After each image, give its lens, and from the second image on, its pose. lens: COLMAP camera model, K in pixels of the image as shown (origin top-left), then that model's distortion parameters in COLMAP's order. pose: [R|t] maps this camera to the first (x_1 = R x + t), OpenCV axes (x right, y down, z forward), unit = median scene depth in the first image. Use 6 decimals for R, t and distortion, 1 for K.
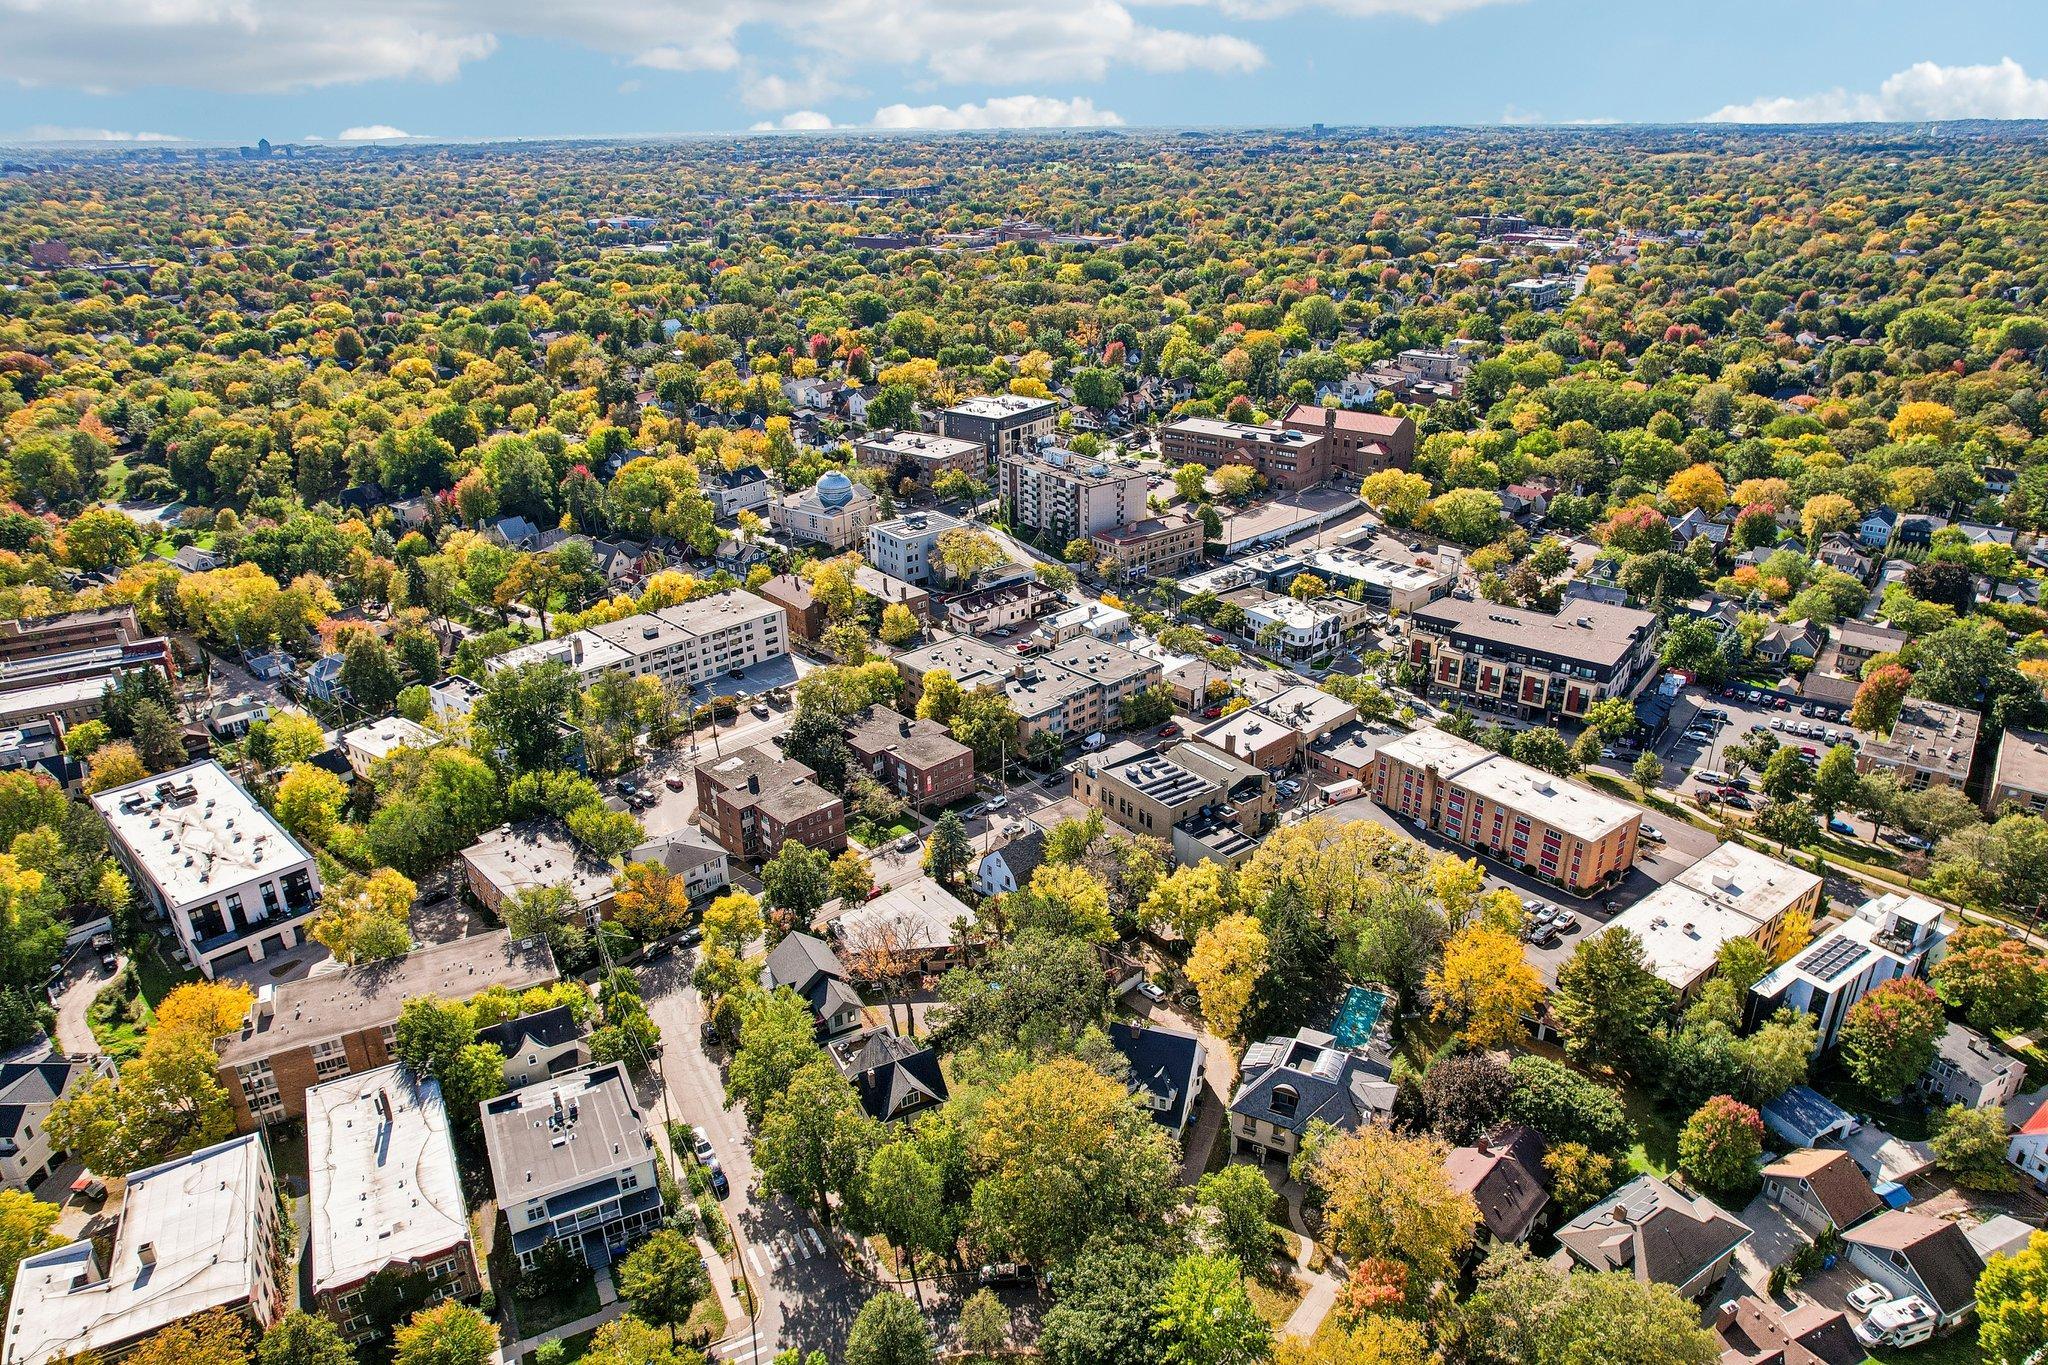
lens RADIAL K [[1313.9, 0, 1030.1], [0, 1313.9, 685.5], [0, 0, 1]] dist [-0.084948, 0.075904]
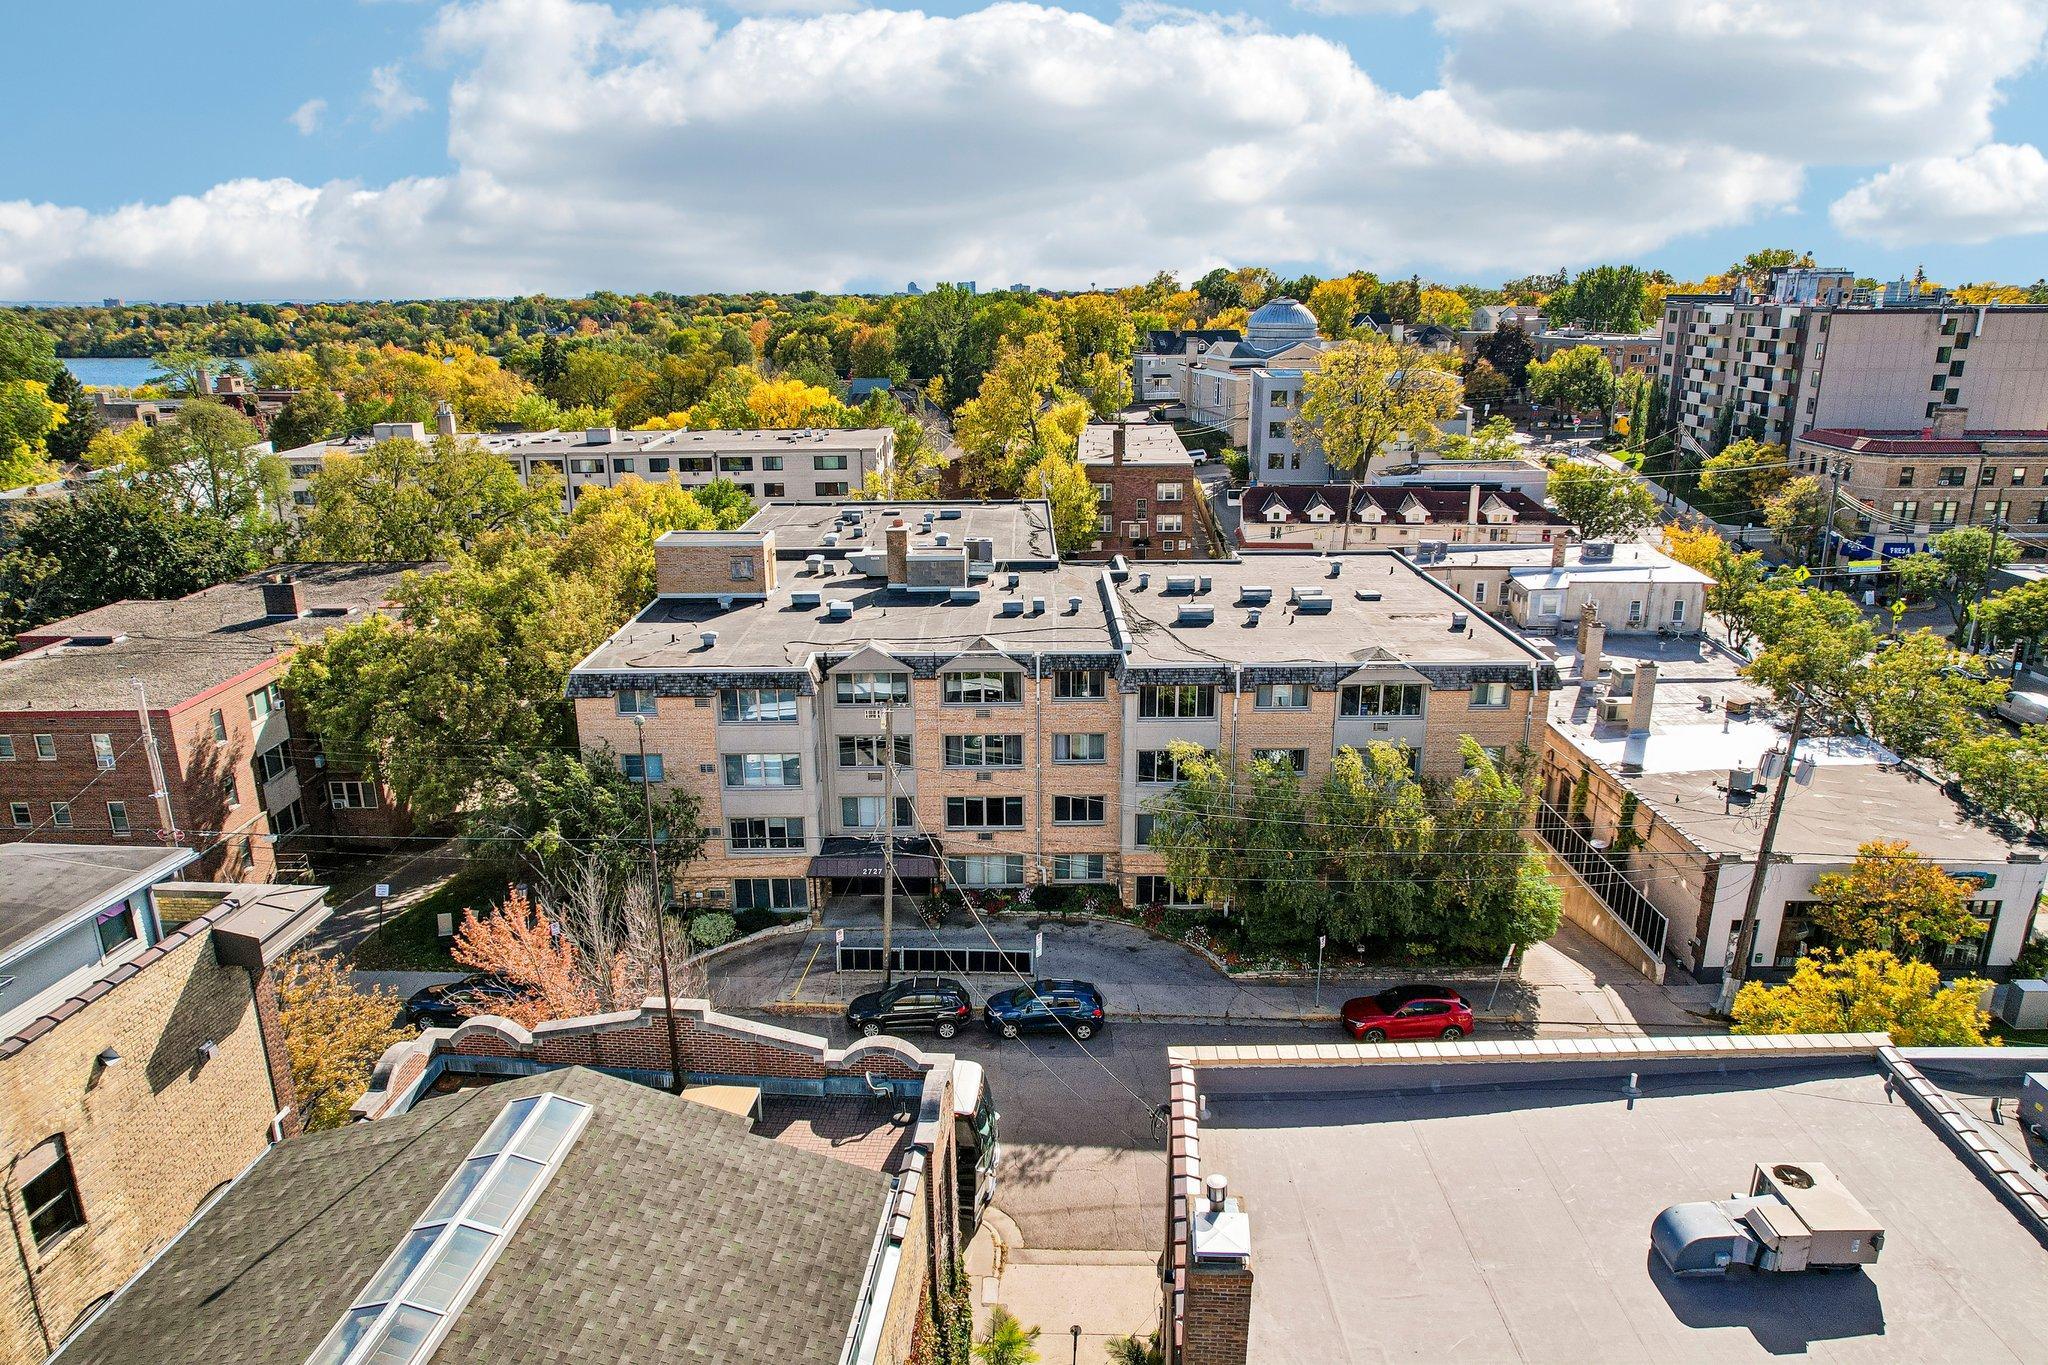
lens RADIAL K [[1313.9, 0, 1030.1], [0, 1313.9, 685.5], [0, 0, 1]] dist [-0.084948, 0.075904]
pose [[0.735803, 0.202036, -0.646356, 0.071836], [-0.270139, 0.962799, -0.006573, 0.003144], [0.620983, 0.179442, 0.763008, 0.346015]]
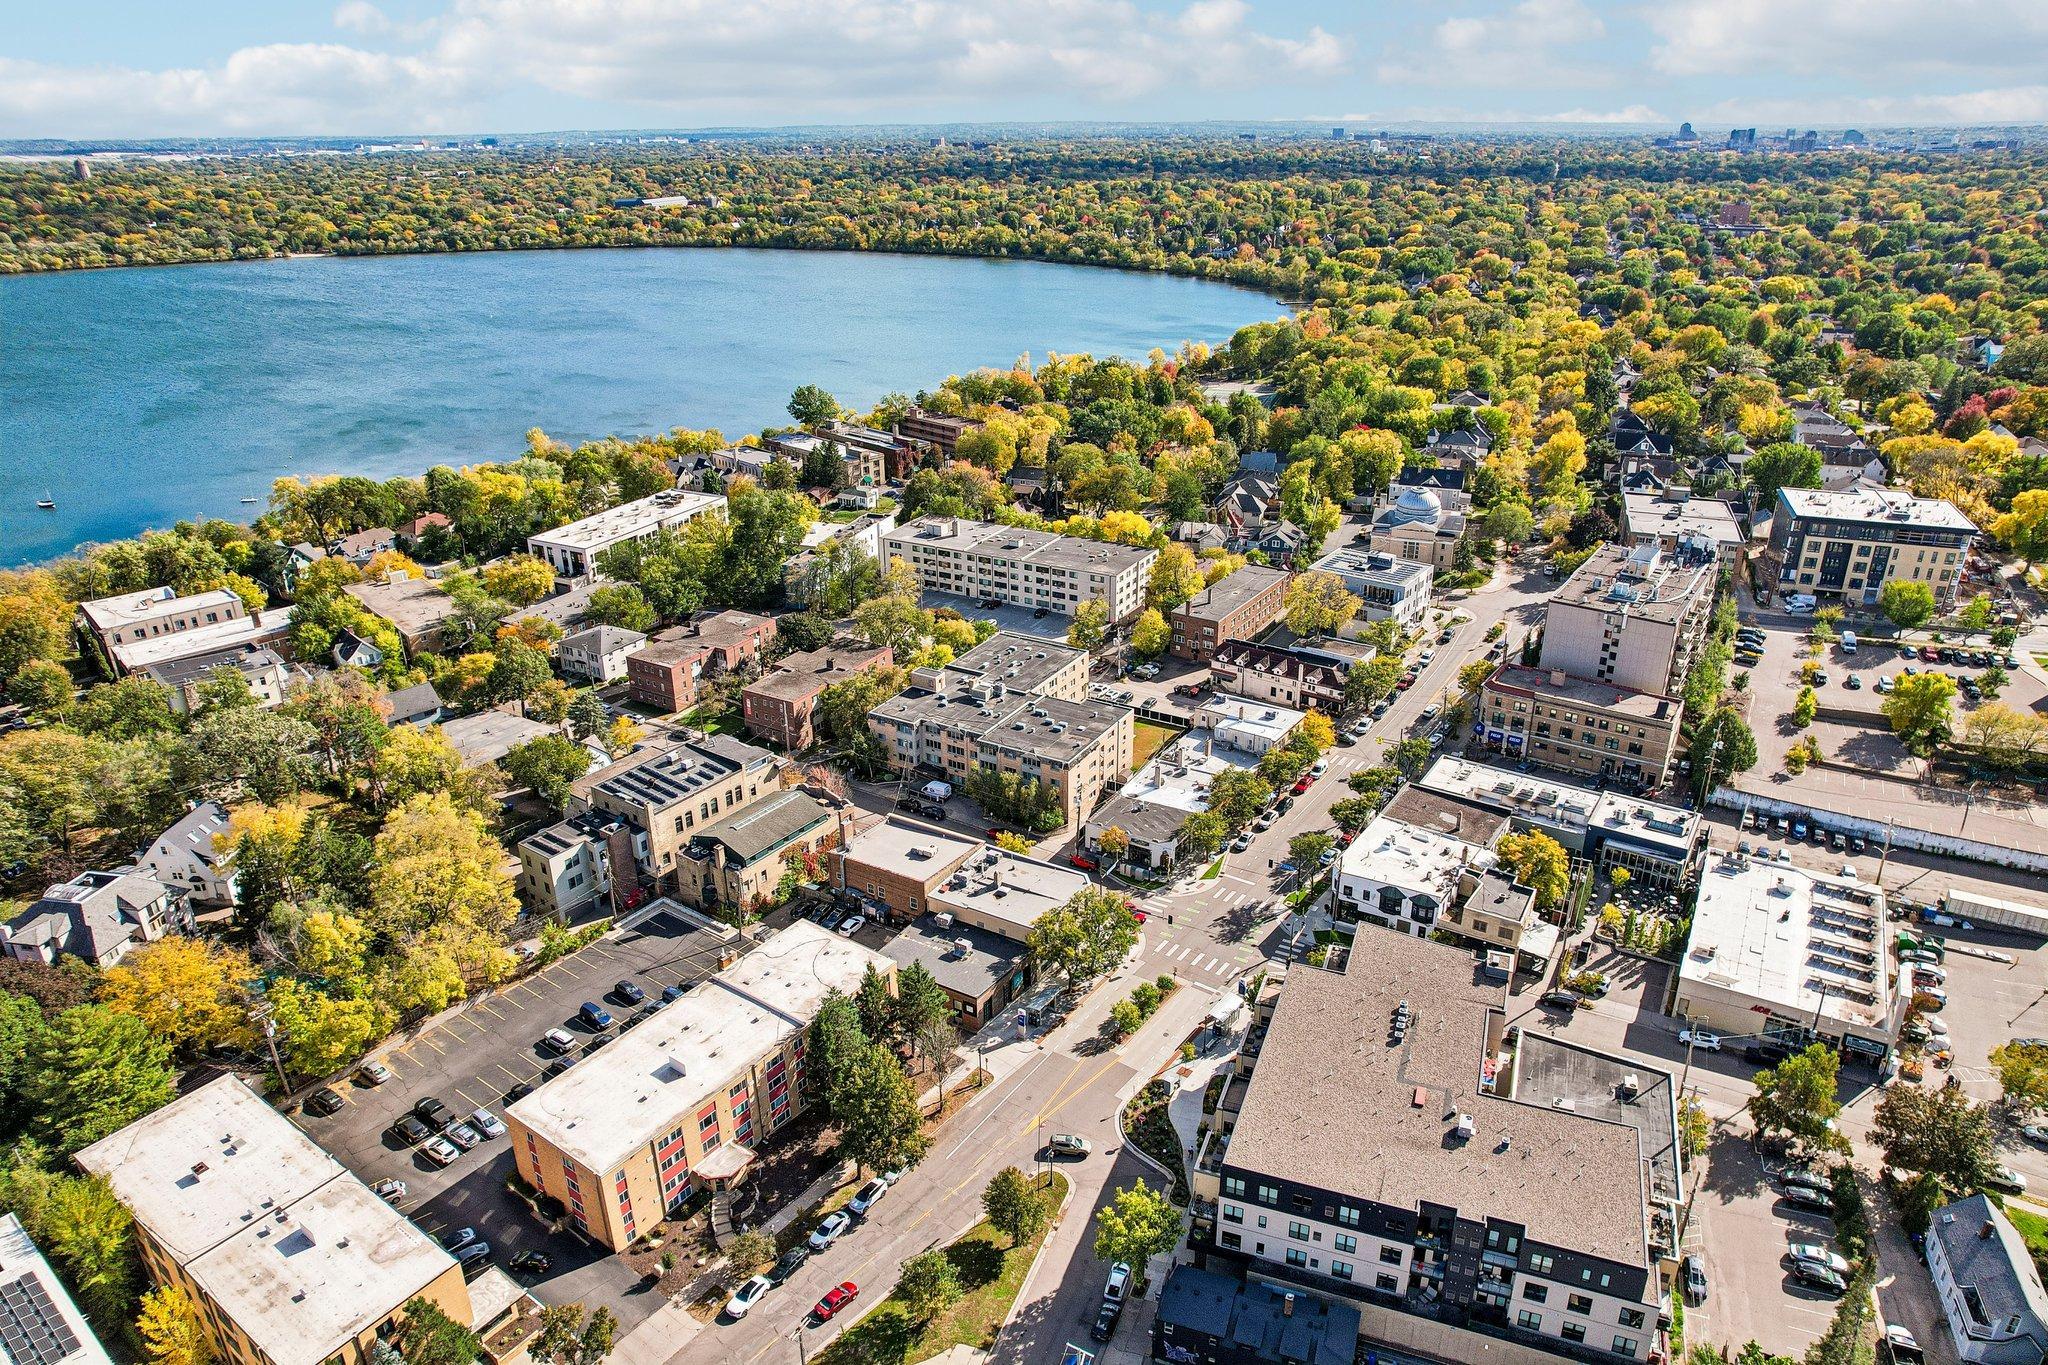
lens RADIAL K [[1313.9, 0, 1030.1], [0, 1313.9, 685.5], [0, 0, 1]] dist [-0.084948, 0.075904]
pose [[0.282852, 0.393741, -0.874622, 0.313151], [-0.374551, 0.884802, 0.277195, -0.109473], [0.883010, 0.249185, 0.397744, 0.286831]]
